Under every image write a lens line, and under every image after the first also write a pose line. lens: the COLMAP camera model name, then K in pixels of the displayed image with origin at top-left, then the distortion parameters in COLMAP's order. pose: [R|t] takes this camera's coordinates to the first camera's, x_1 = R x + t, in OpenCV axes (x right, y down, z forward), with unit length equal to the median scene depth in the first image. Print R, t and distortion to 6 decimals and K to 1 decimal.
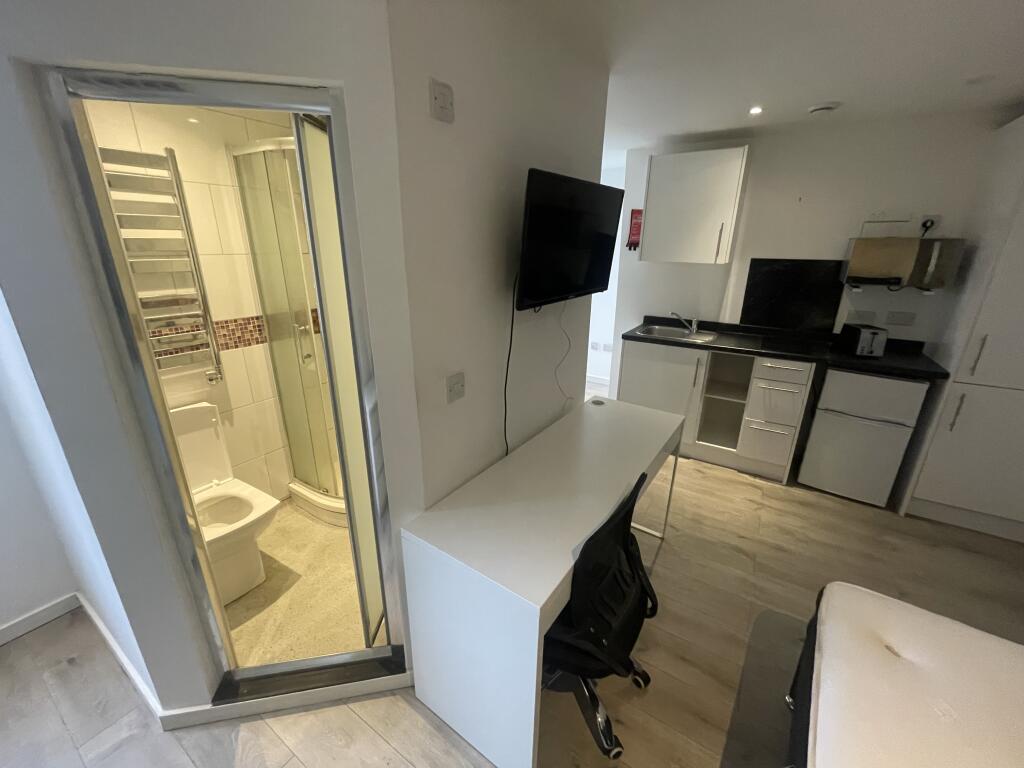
lens RADIAL K [[414.8, 0, 512.0], [0, 414.8, 384.0], [0, 0, 1]] dist [-0.002400, 0.000159]
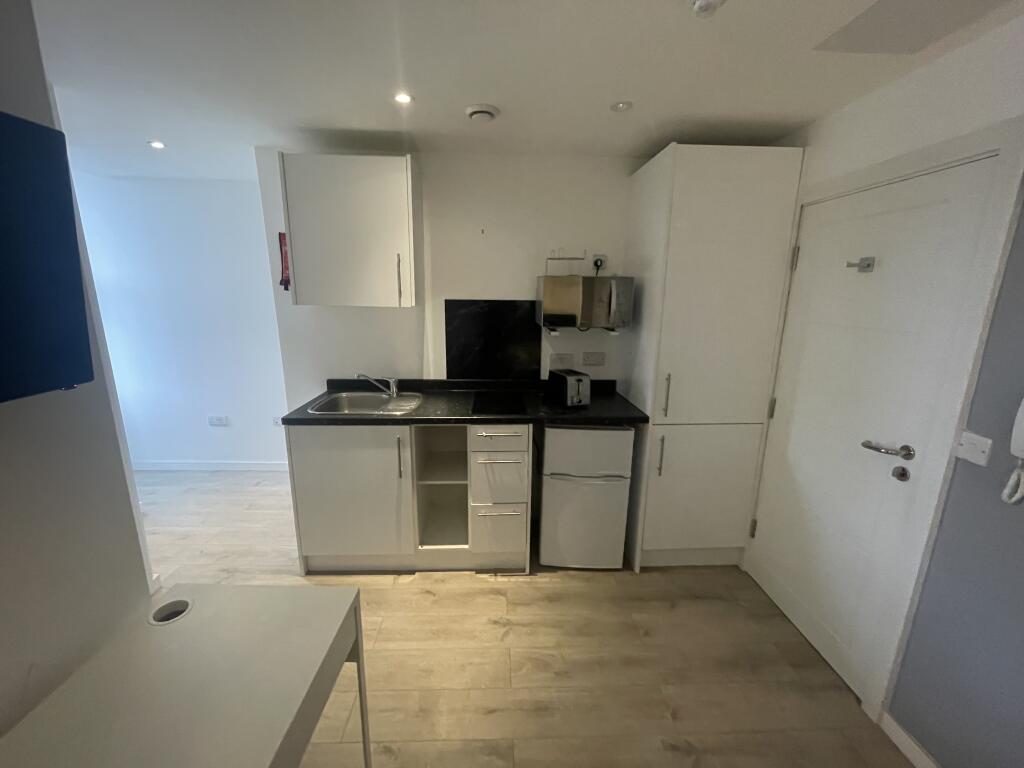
lens RADIAL K [[414.8, 0, 512.0], [0, 414.8, 384.0], [0, 0, 1]] dist [-0.002400, 0.000159]
pose [[0.820922, -0.124202, 0.557370, 0.247172], [0.178239, 0.983027, -0.043466, -0.095597], [-0.542511, 0.135028, 0.829126, 0.323433]]
